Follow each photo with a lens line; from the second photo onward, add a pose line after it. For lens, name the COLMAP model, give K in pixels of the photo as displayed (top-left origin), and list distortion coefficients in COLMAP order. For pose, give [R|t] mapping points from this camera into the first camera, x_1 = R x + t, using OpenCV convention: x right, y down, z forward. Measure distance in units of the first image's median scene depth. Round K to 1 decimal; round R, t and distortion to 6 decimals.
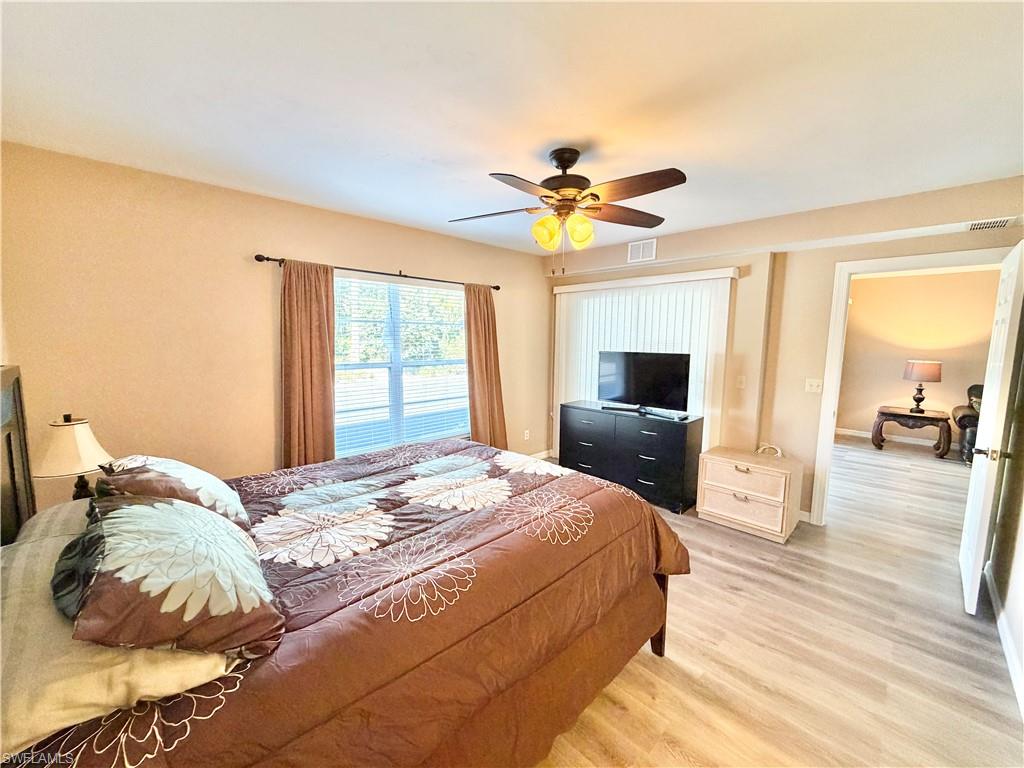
lens RADIAL K [[405.9, 0, 512.6], [0, 405.9, 384.6], [0, 0, 1]] dist [-0.000304, -0.000100]
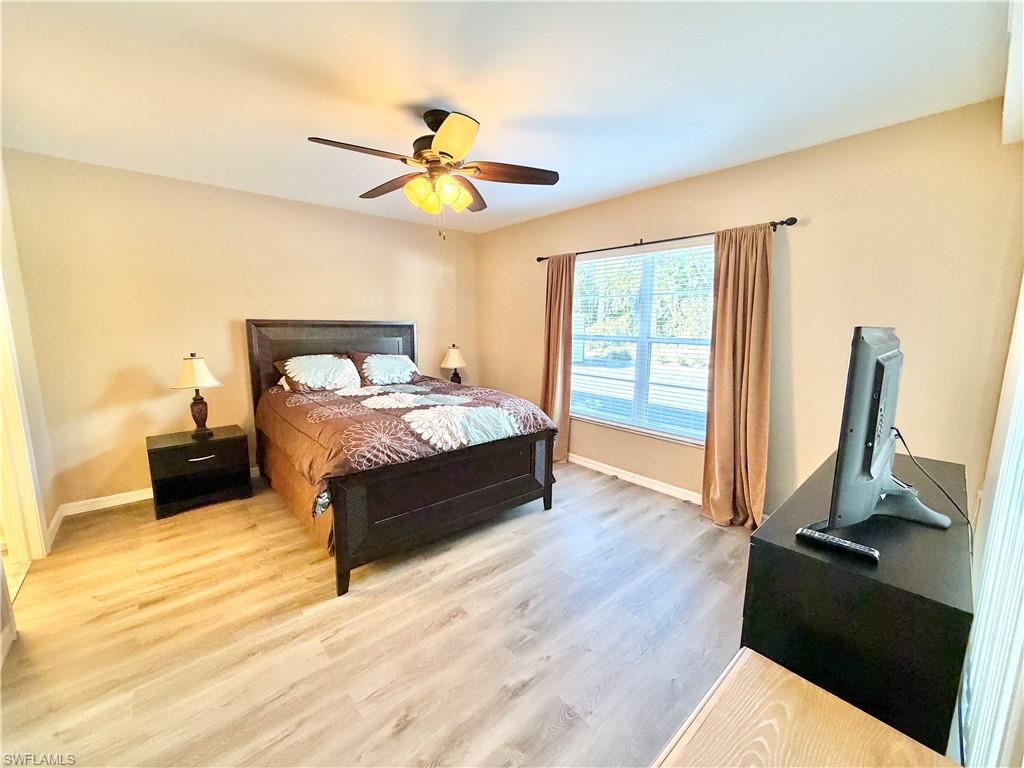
lens RADIAL K [[412.8, 0, 512.0], [0, 412.8, 384.0], [0, 0, 1]] dist [0.000130, 0.000003]
pose [[-0.060947, 0.132259, -0.989340, 1.062456], [-0.128522, 0.981892, 0.139180, -0.063070], [0.989832, 0.135634, -0.042845, 1.130917]]
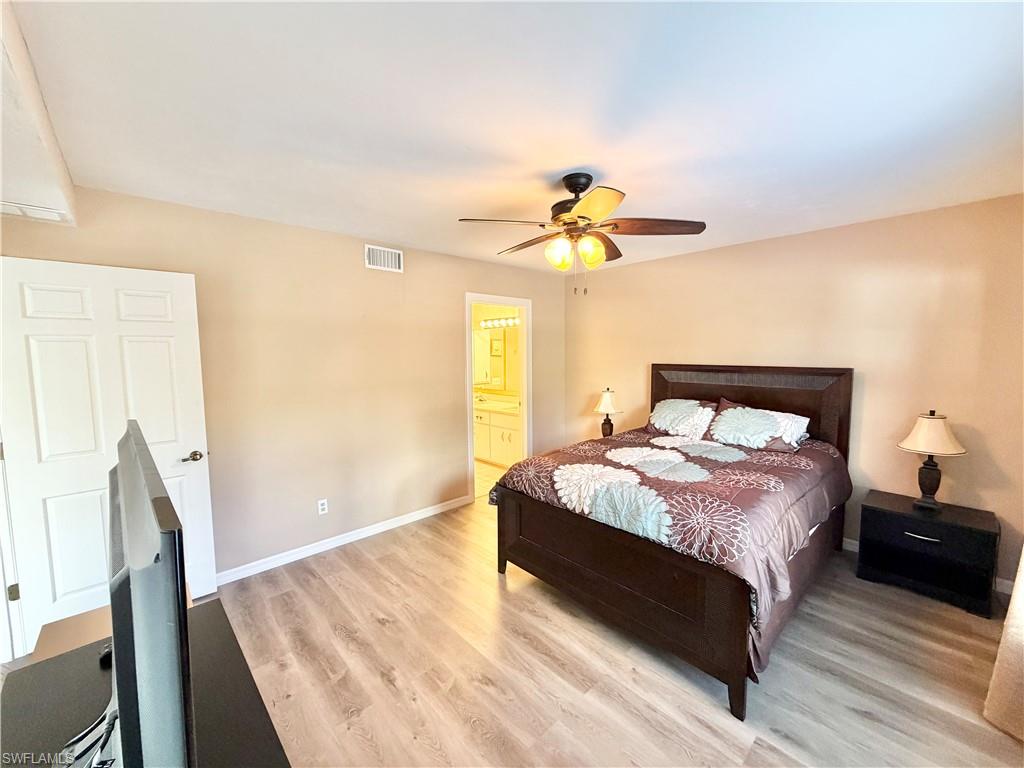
lens RADIAL K [[411.5, 0, 508.4], [0, 411.5, 380.1], [0, 0, 1]] dist [0.000995, -0.000006]
pose [[-0.998522, -0.006637, 0.053950, 0.207790], [0.003906, 0.981190, 0.193006, -0.230401], [-0.054217, 0.192931, -0.979713, 1.844778]]
